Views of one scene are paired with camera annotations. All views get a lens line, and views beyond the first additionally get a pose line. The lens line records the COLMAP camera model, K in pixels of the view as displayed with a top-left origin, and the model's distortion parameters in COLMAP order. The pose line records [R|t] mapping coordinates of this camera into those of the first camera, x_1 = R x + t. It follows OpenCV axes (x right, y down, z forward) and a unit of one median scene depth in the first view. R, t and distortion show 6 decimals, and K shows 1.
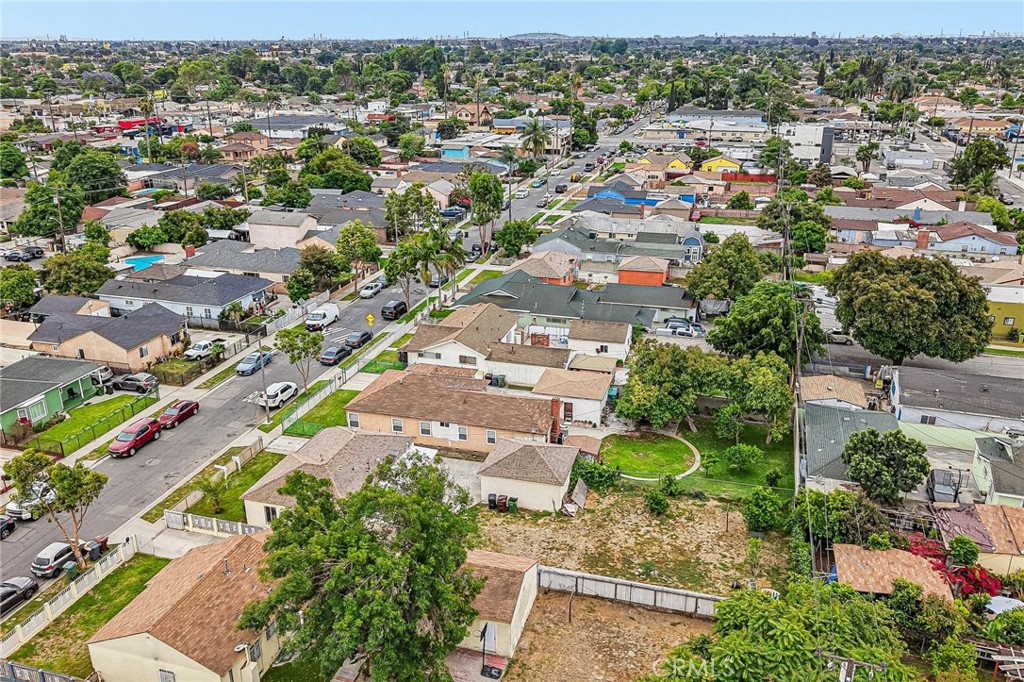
lens RADIAL K [[803.0, 0, 517.8], [0, 803.0, 340.9], [0, 0, 1]] dist [0.068692, -0.115532]
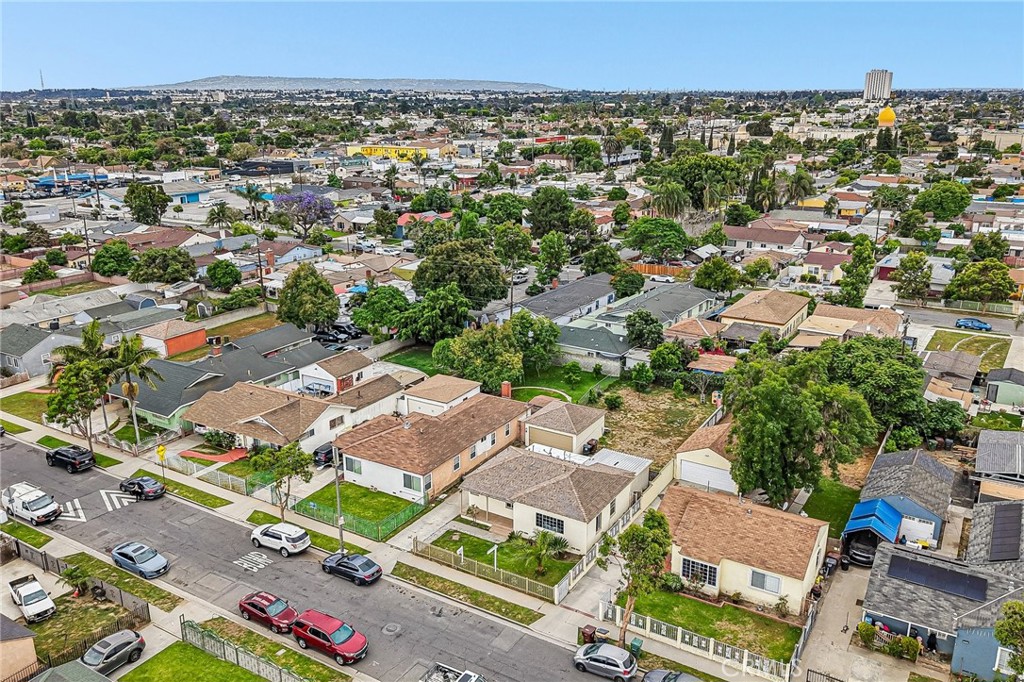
lens RADIAL K [[803.0, 0, 516.3], [0, 803.0, 348.3], [0, 0, 1]] dist [0.068692, -0.115532]
pose [[0.261740, -0.288861, 0.920897, -0.777324], [0.342043, 0.919993, 0.191361, -0.150062], [-0.902496, 0.264900, 0.339602, 0.414193]]
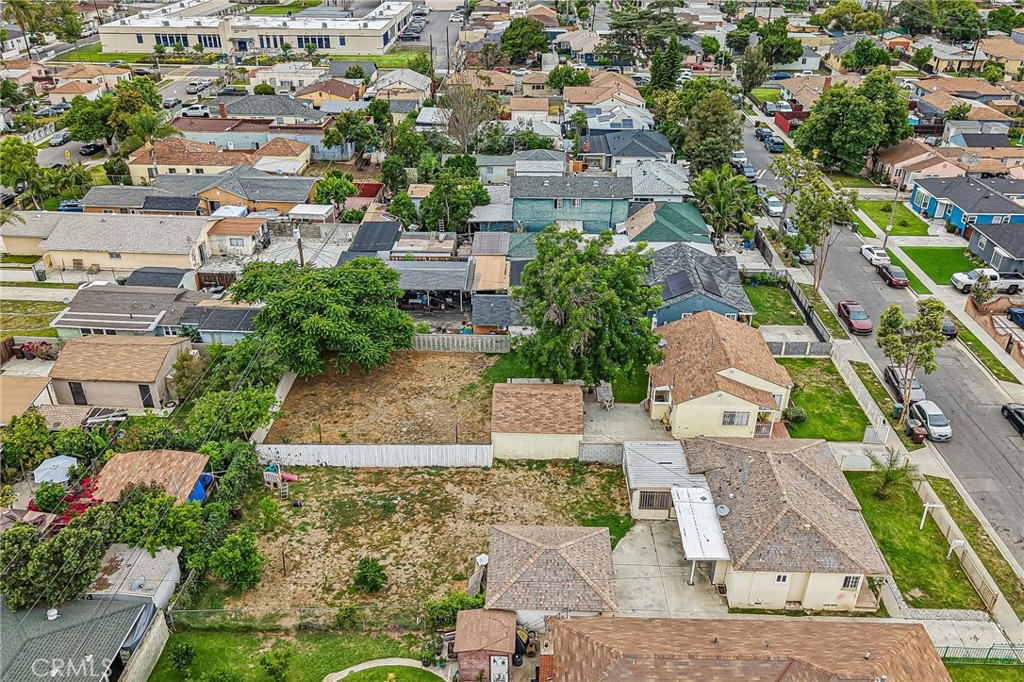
lens RADIAL K [[803.0, 0, 513.9], [0, 803.0, 341.6], [0, 0, 1]] dist [0.068692, -0.115532]
pose [[-0.967641, 0.122586, -0.220553, 0.118915], [-0.088797, 0.652726, 0.752372, -0.337288], [0.236191, 0.747611, -0.620719, 0.869008]]
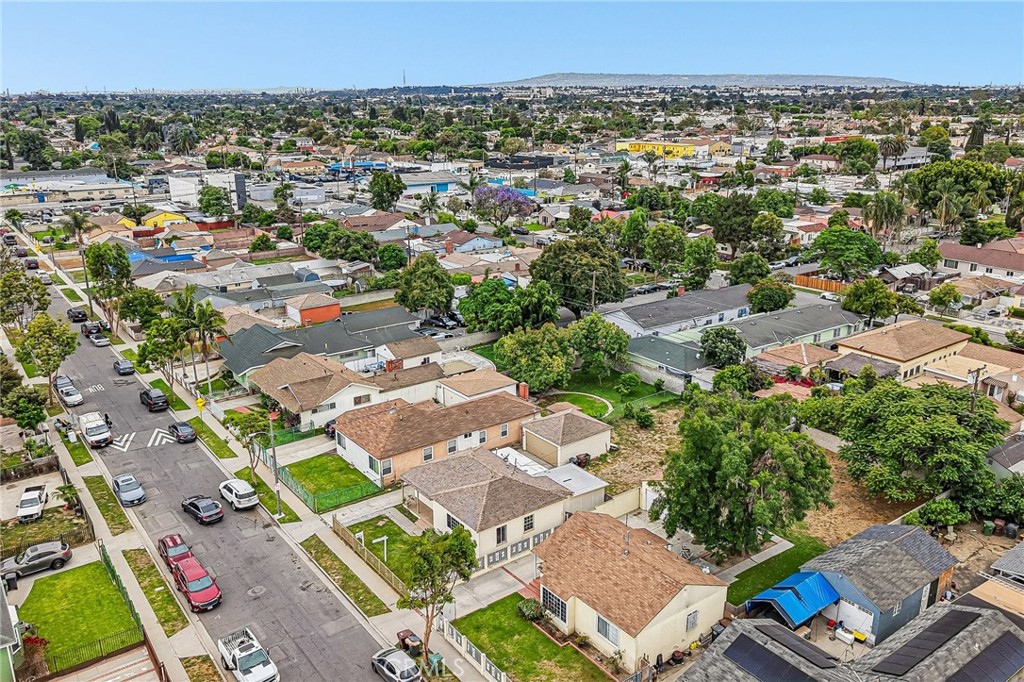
lens RADIAL K [[803.0, 0, 515.9], [0, 803.0, 346.1], [0, 0, 1]] dist [0.068692, -0.115532]
pose [[0.602196, -0.240596, 0.761232, -0.636554], [0.283141, 0.955890, 0.078133, -0.058916], [-0.746453, 0.168484, 0.643756, 0.167074]]
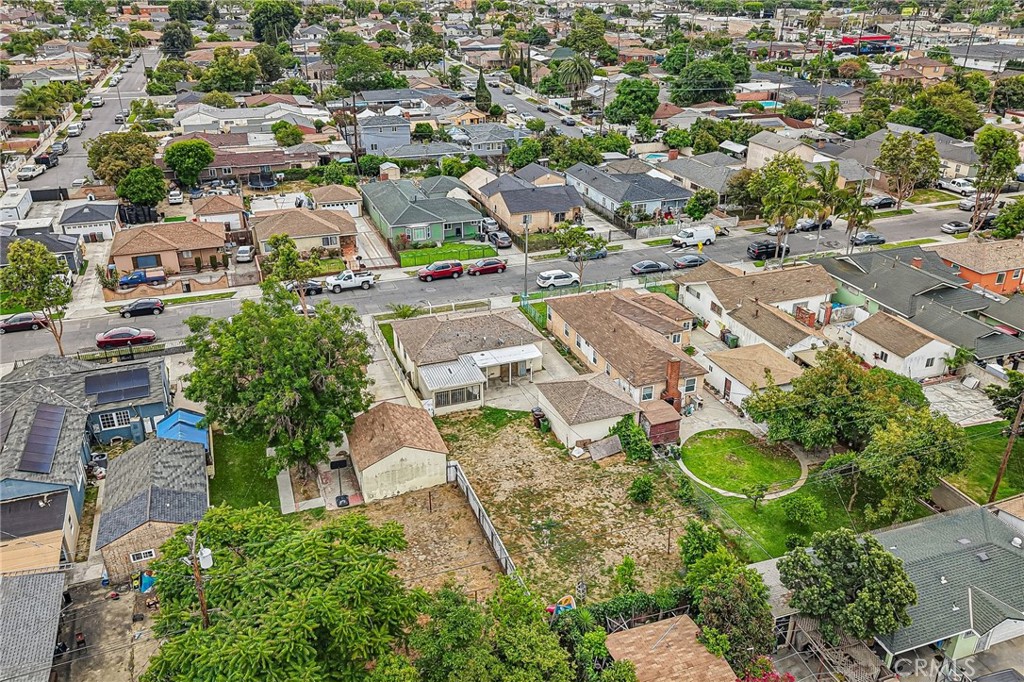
lens RADIAL K [[803.0, 0, 517.8], [0, 803.0, 351.2], [0, 0, 1]] dist [0.068692, -0.115532]
pose [[0.596048, 0.361610, -0.716914, 0.440810], [-0.287672, 0.929753, 0.229794, -0.071284], [0.749648, 0.069268, 0.658202, 0.192946]]
